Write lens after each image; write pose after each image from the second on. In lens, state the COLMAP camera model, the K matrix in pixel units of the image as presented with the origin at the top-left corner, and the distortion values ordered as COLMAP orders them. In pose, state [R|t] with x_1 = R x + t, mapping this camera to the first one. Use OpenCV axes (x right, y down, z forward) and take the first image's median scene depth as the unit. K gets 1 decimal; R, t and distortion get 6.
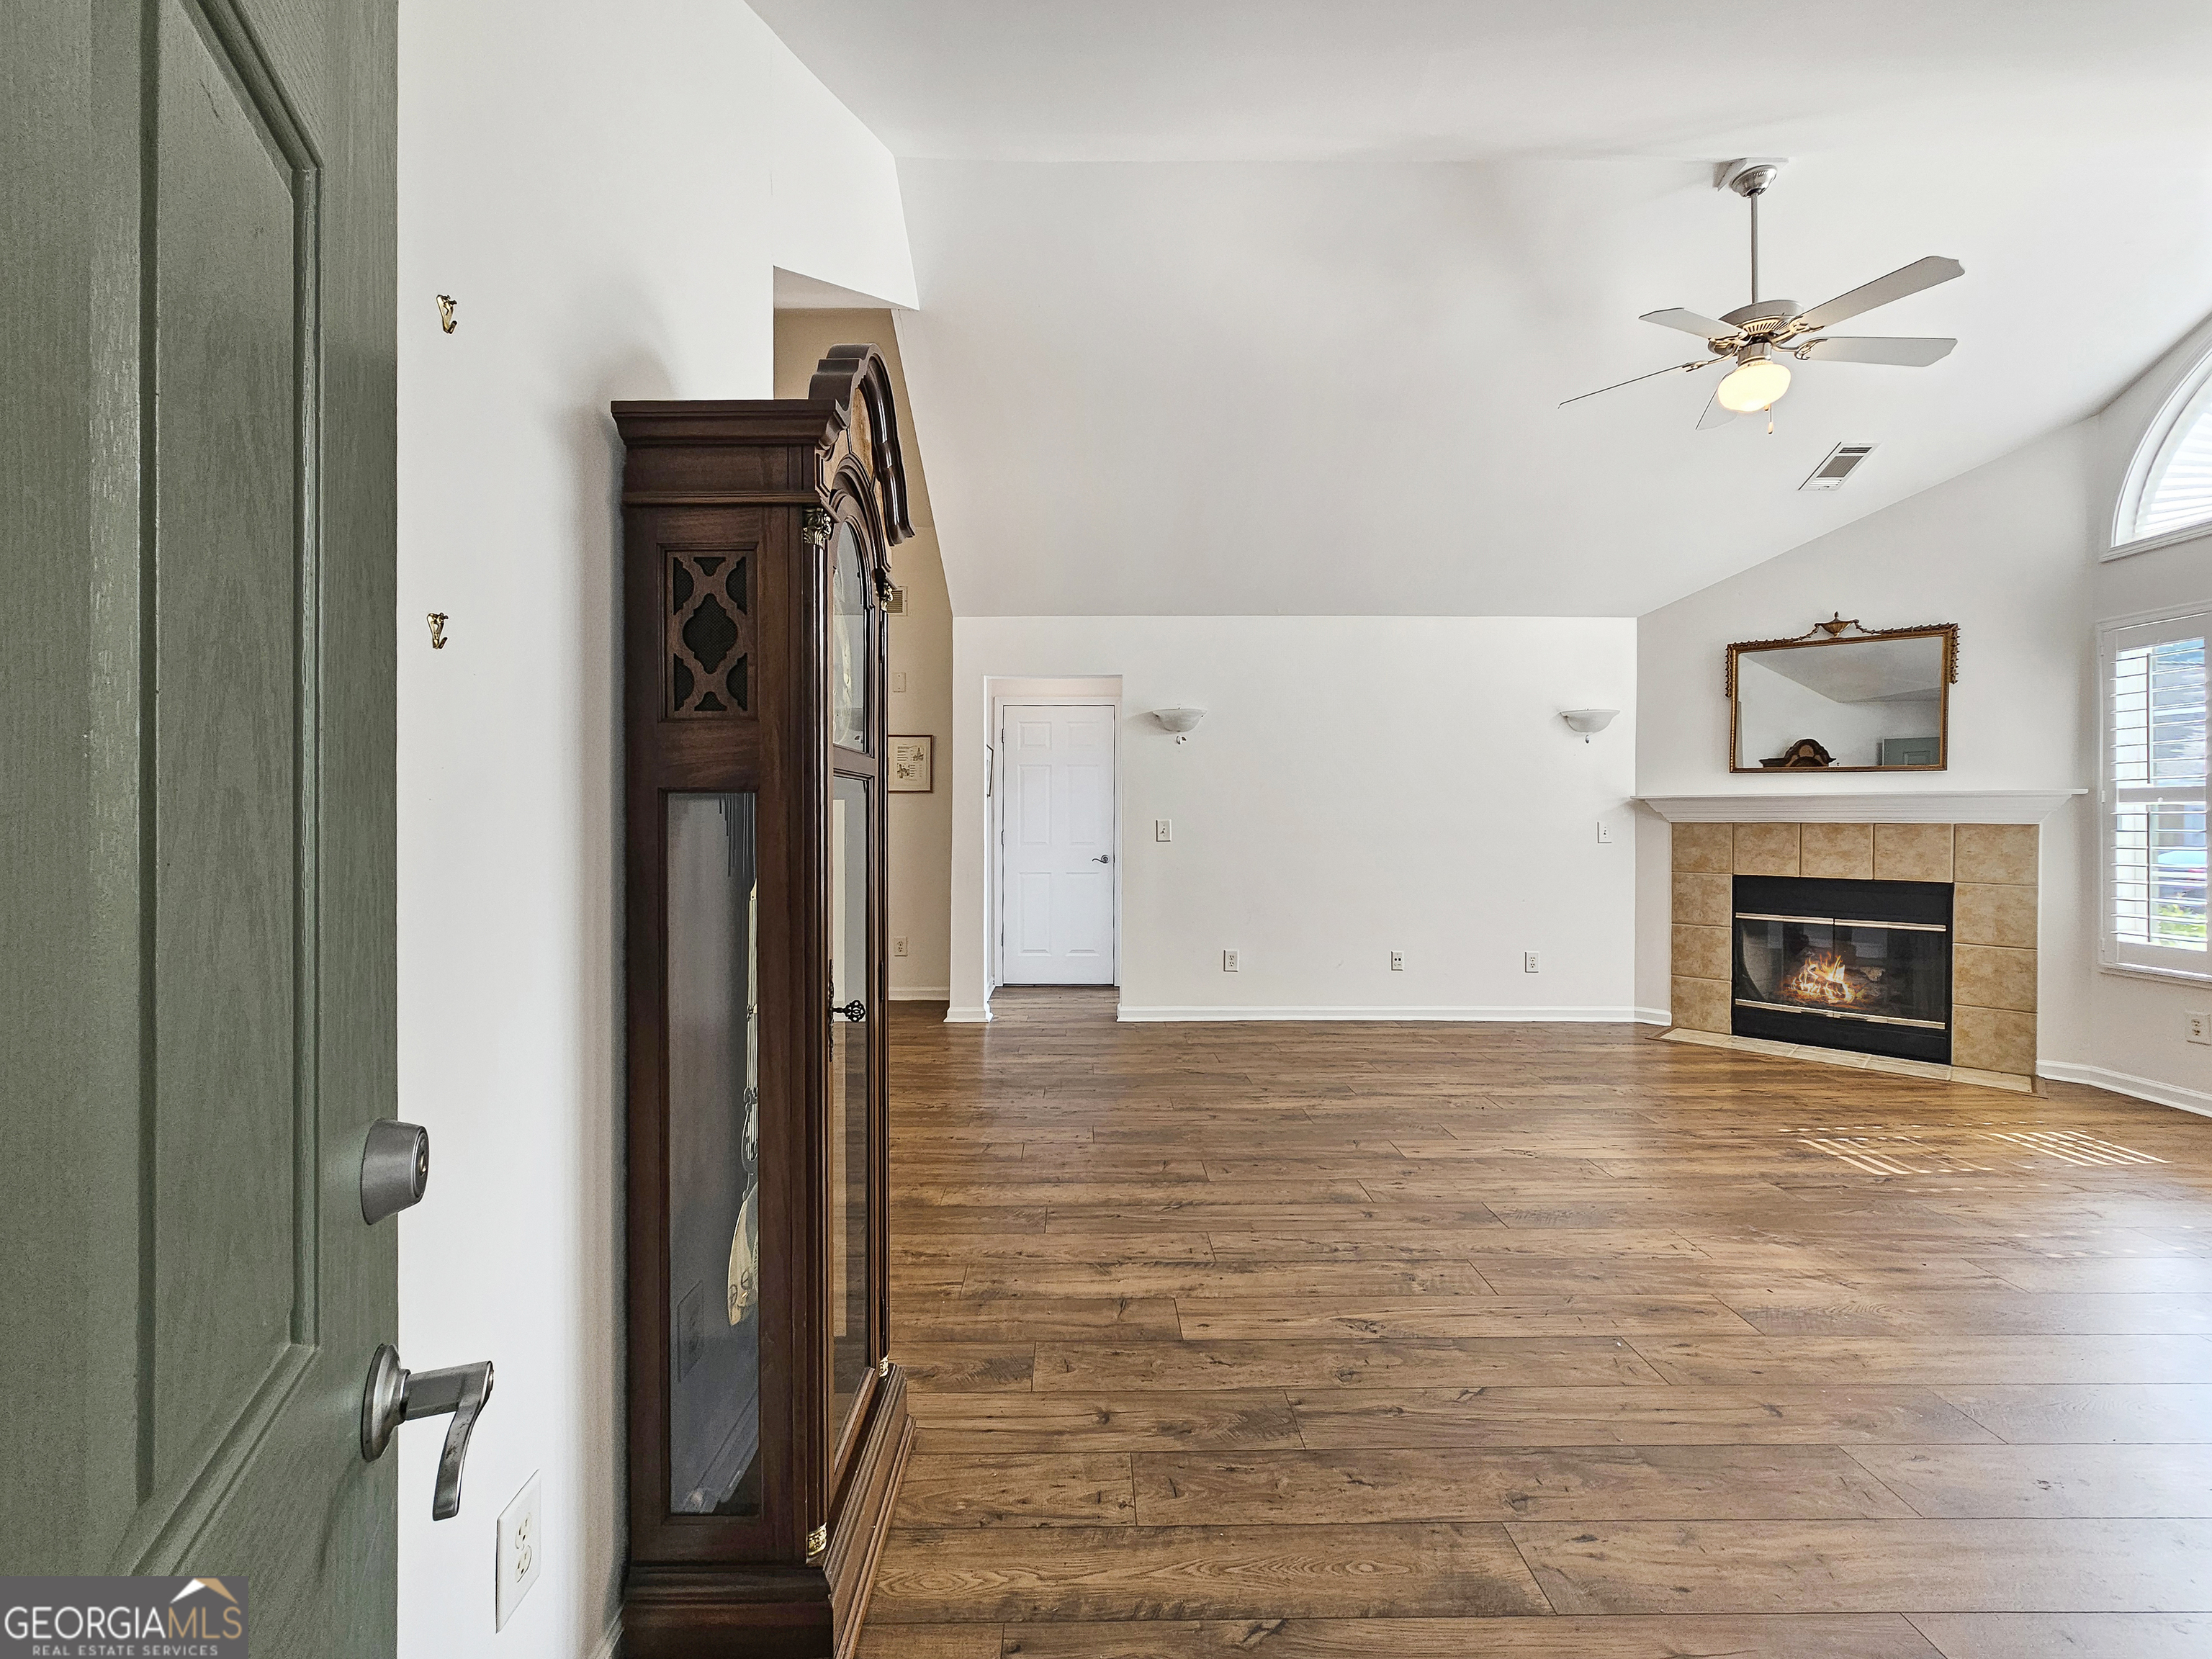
lens RADIAL K [[943.0, 0, 1083.9], [0, 943.0, 823.8], [0, 0, 1]] dist [-0.001737, 0.000128]
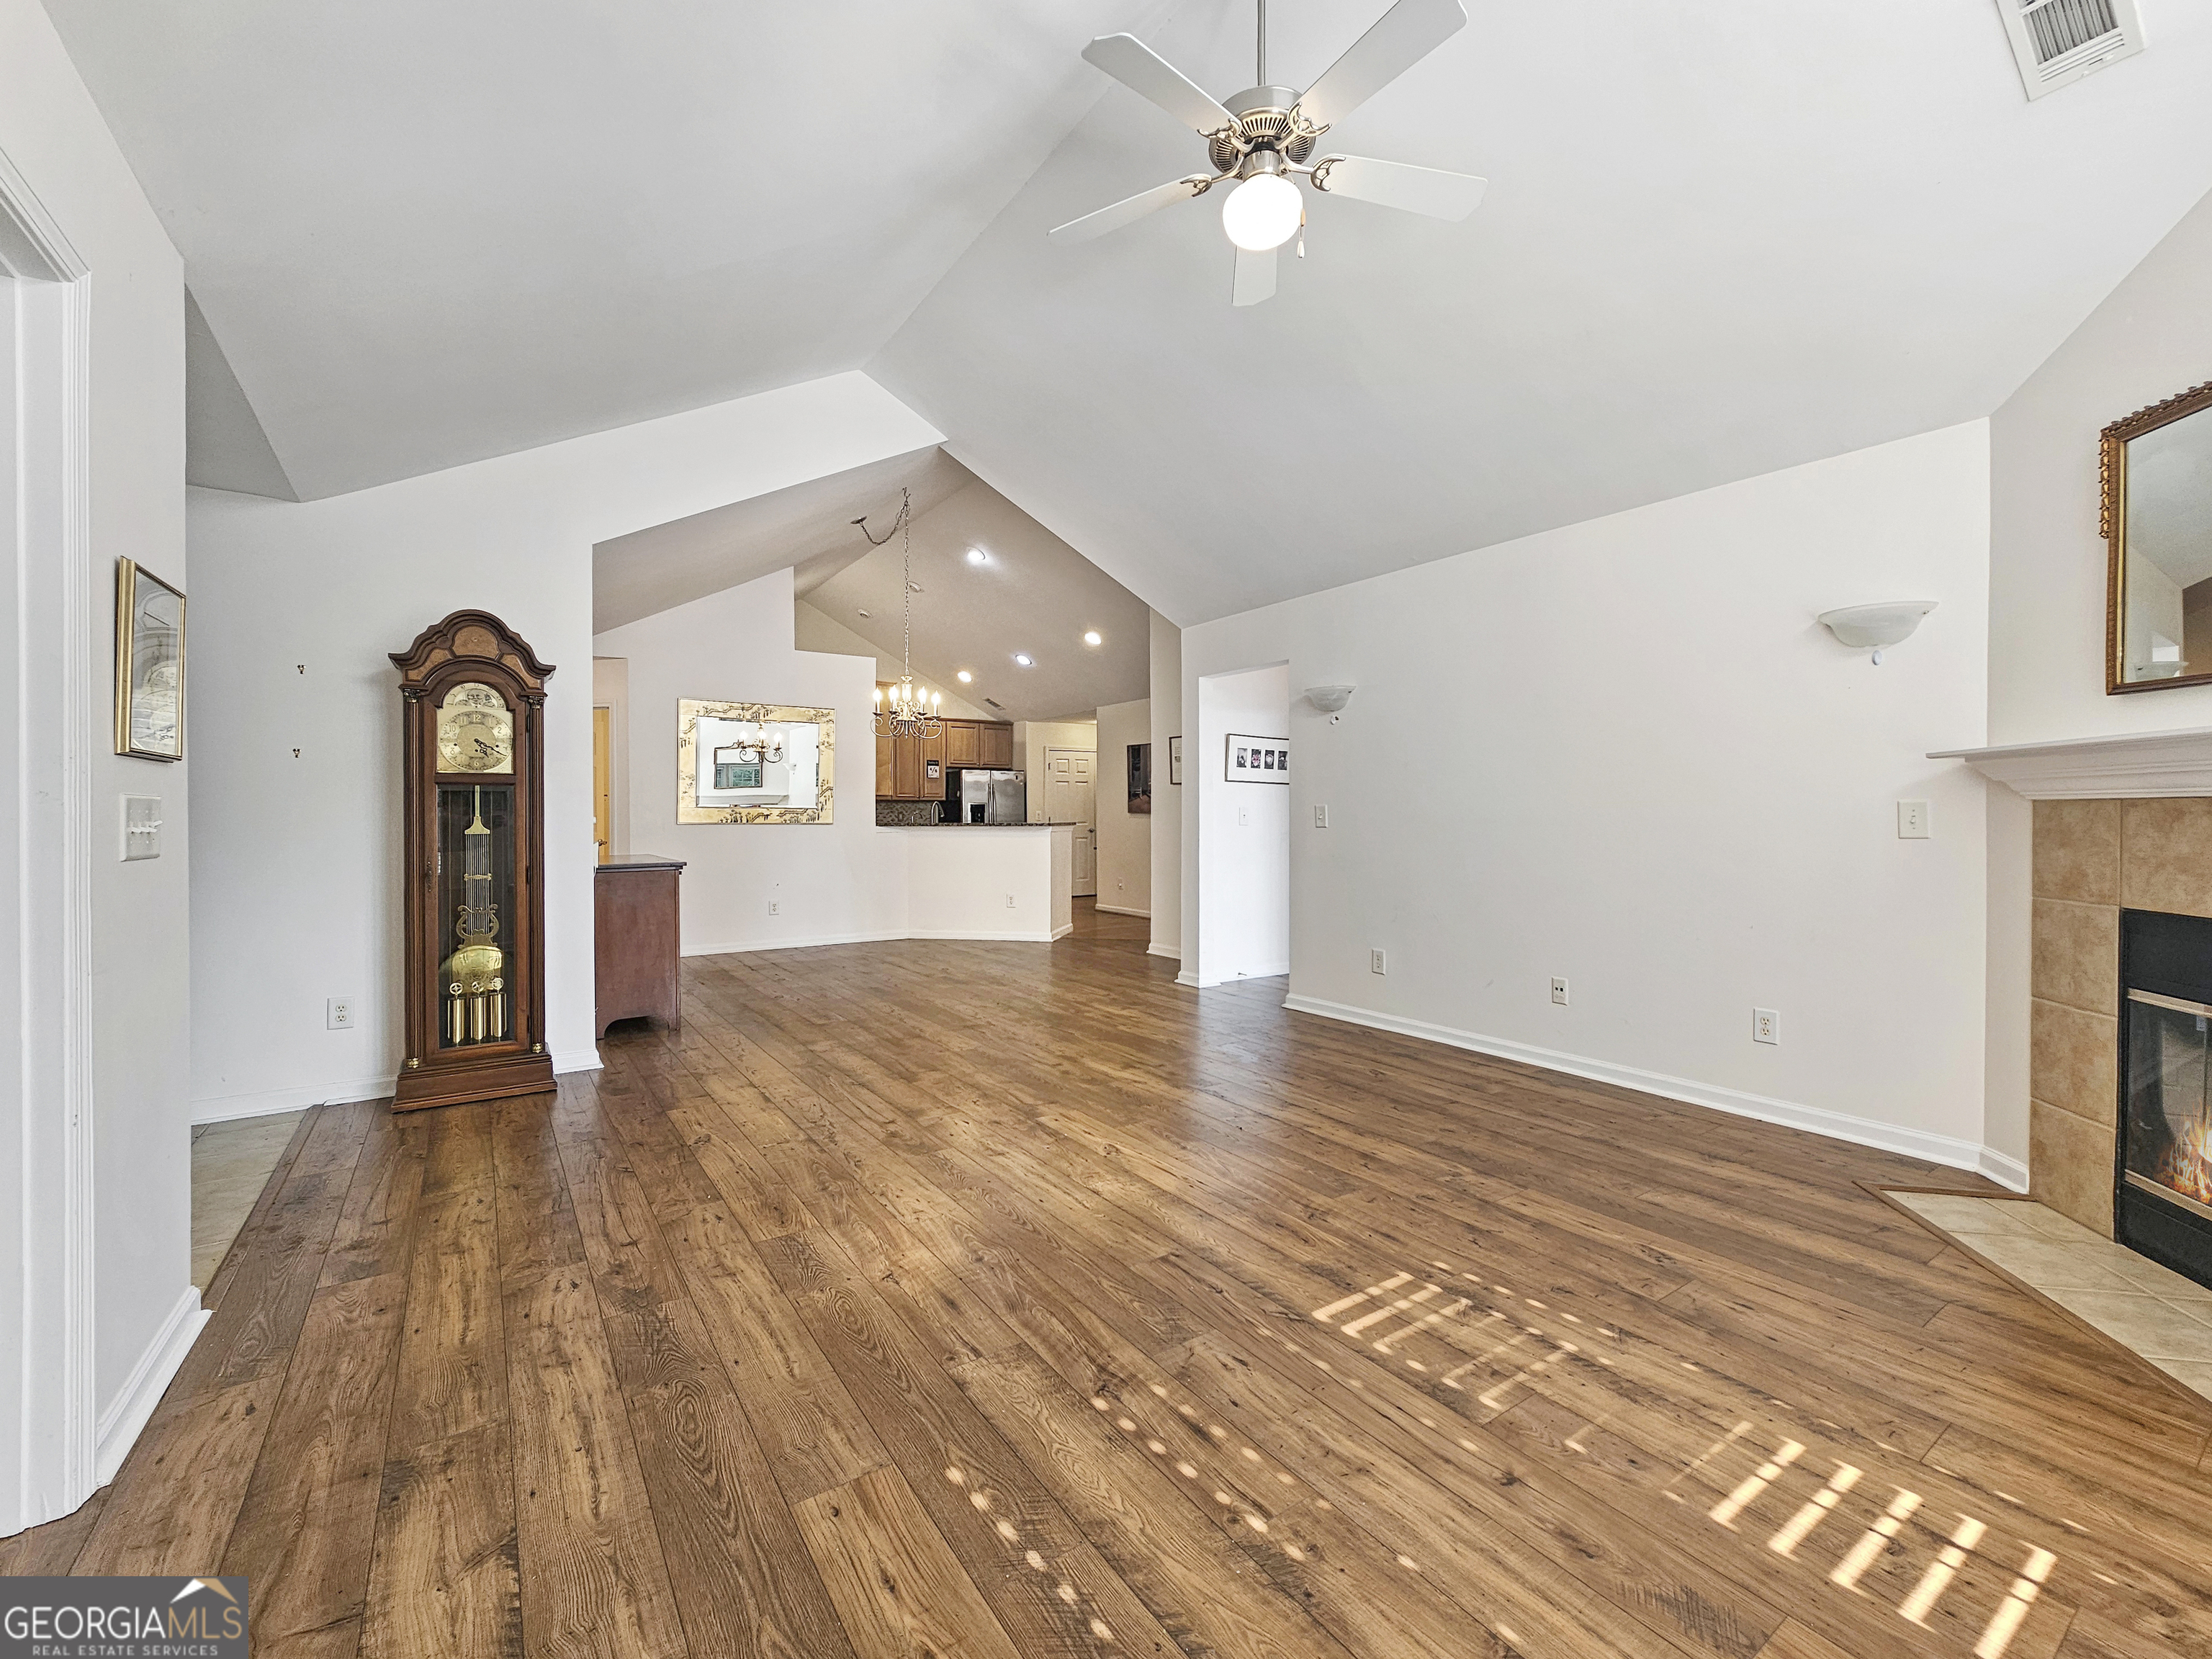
lens RADIAL K [[937.7, 0, 1106.8], [0, 937.7, 852.8], [0, 0, 1]] dist [-0.000950, 0.000050]
pose [[0.546738, 0.030679, -0.836742, 0.945068], [-0.001323, 0.999359, 0.035776, 0.011751], [0.837303, -0.018453, 0.546428, 0.369273]]
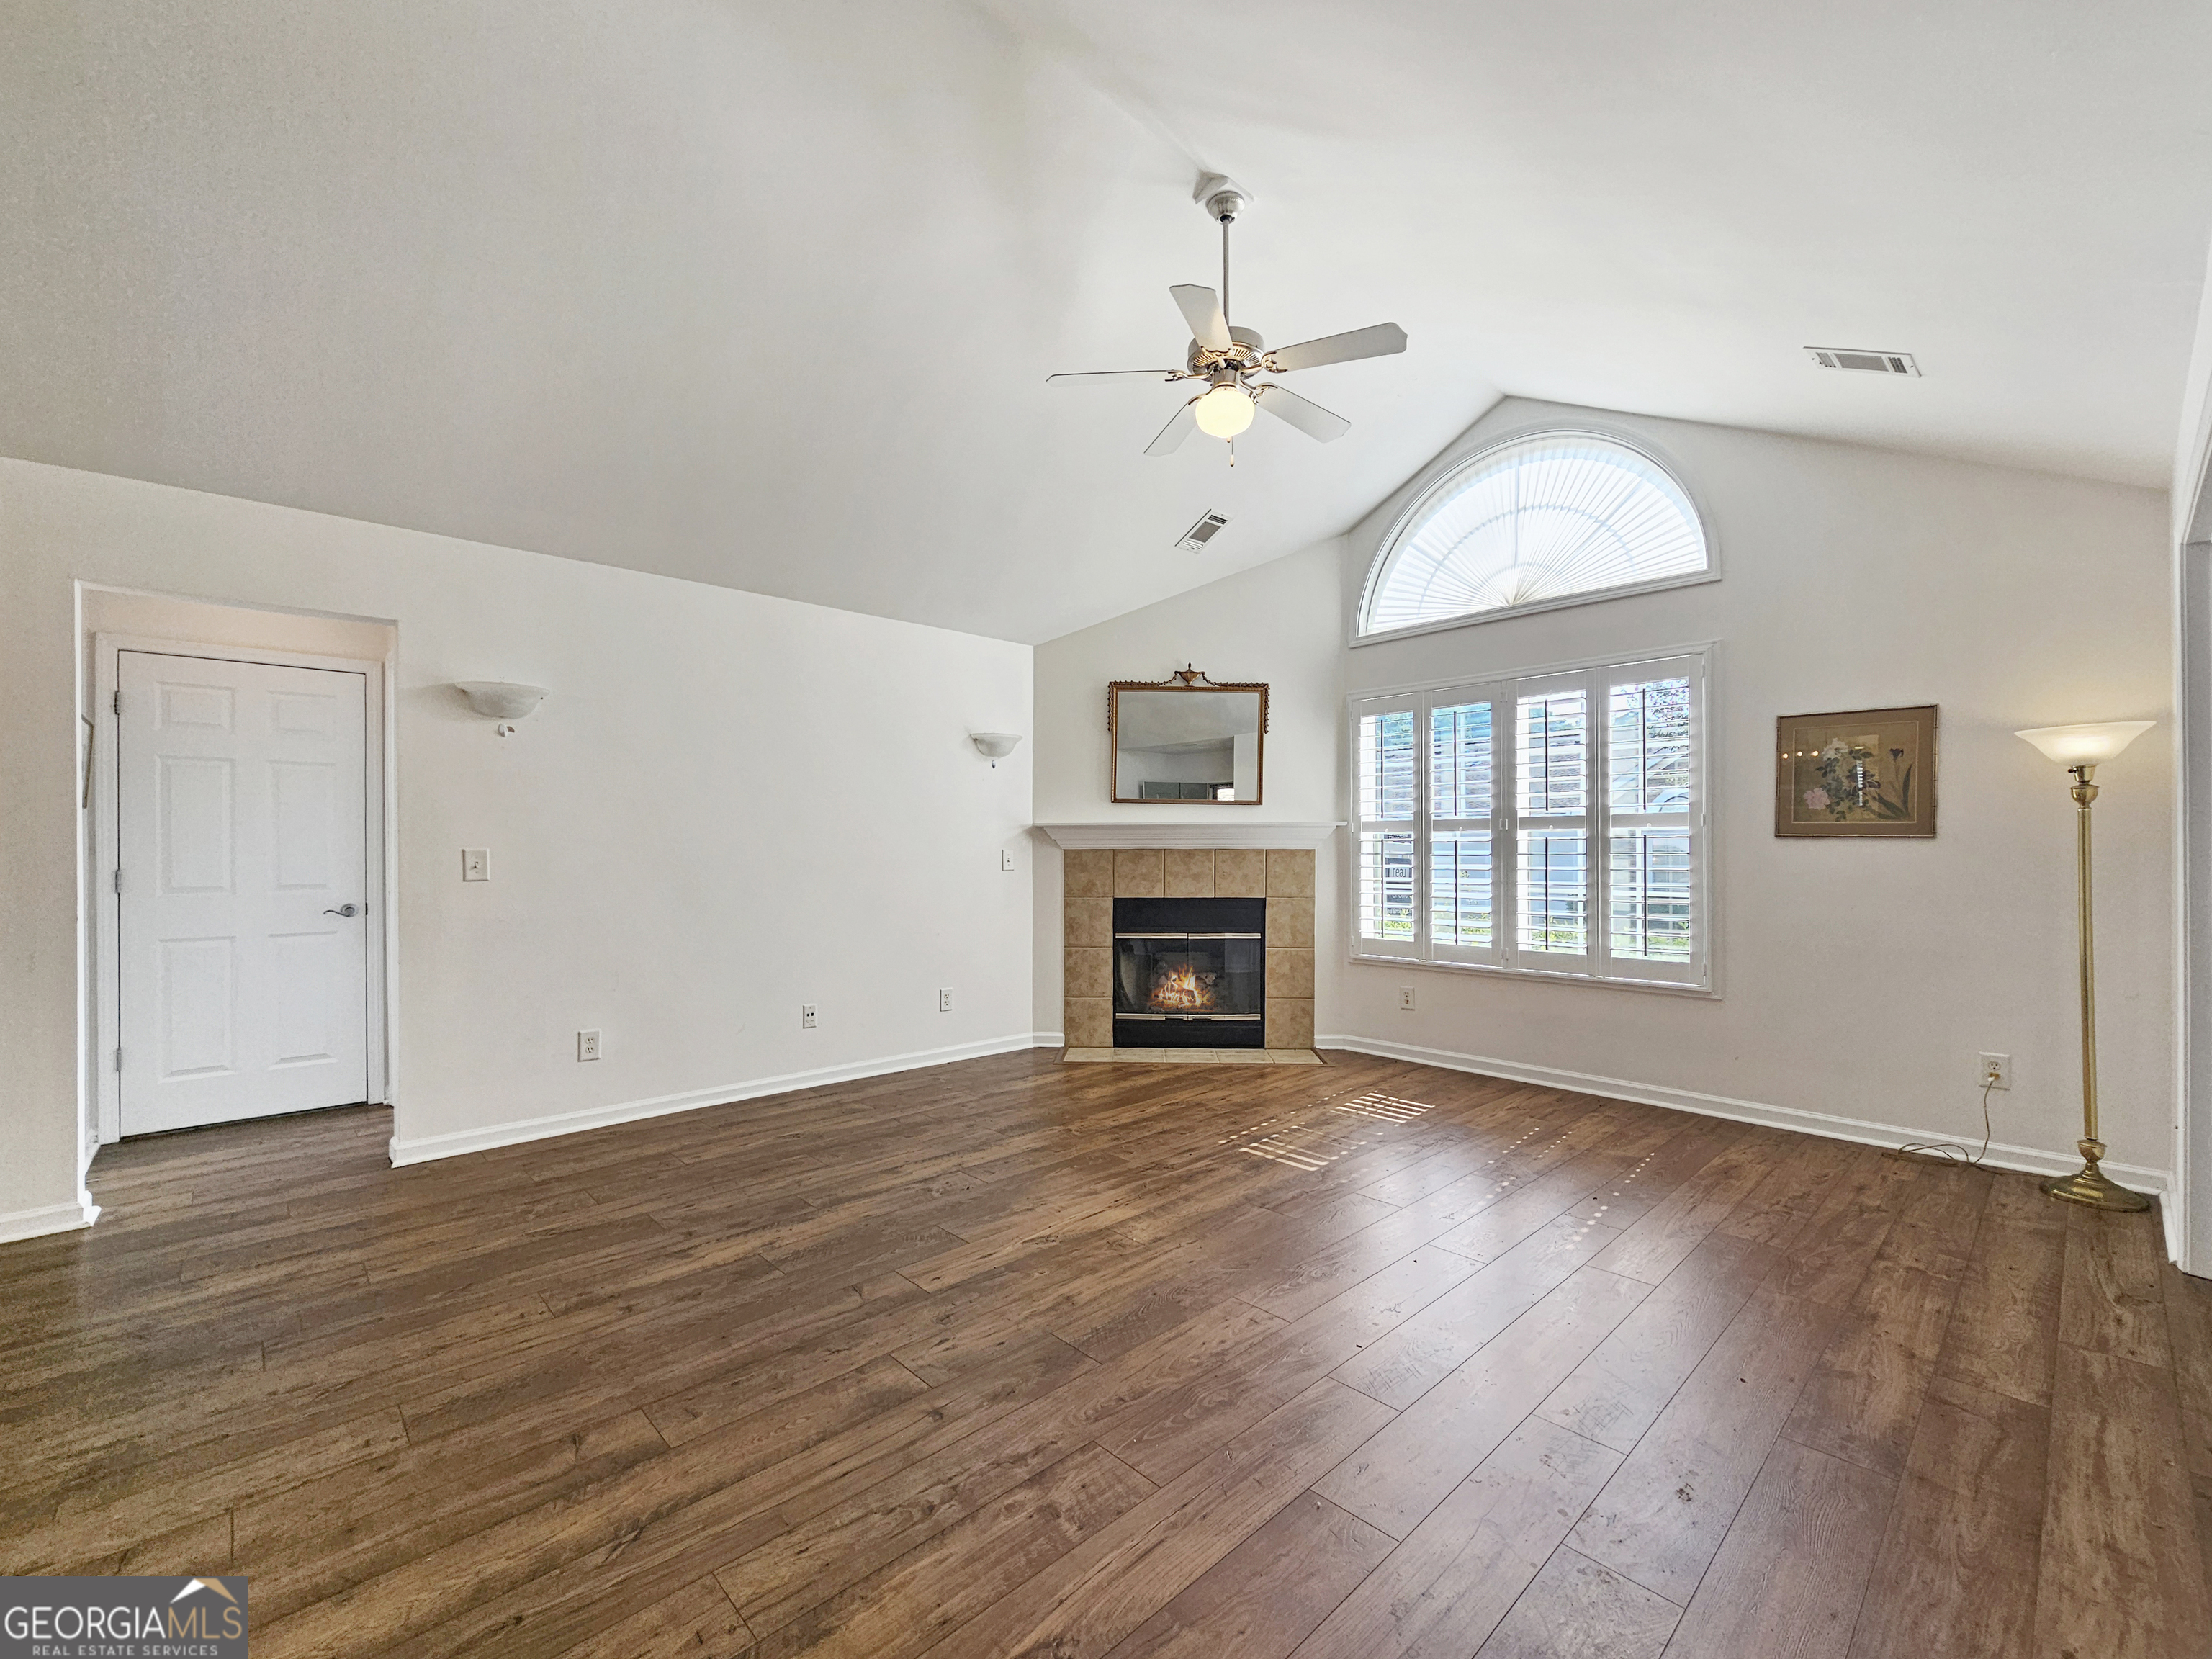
lens RADIAL K [[937.7, 0, 1106.8], [0, 937.7, 852.8], [0, 0, 1]] dist [-0.000950, 0.000050]
pose [[0.734655, -0.006411, 0.678410, -0.045636], [0.007275, 0.999972, 0.001572, 0.001288], [-0.678402, 0.003781, 0.734681, 0.262104]]
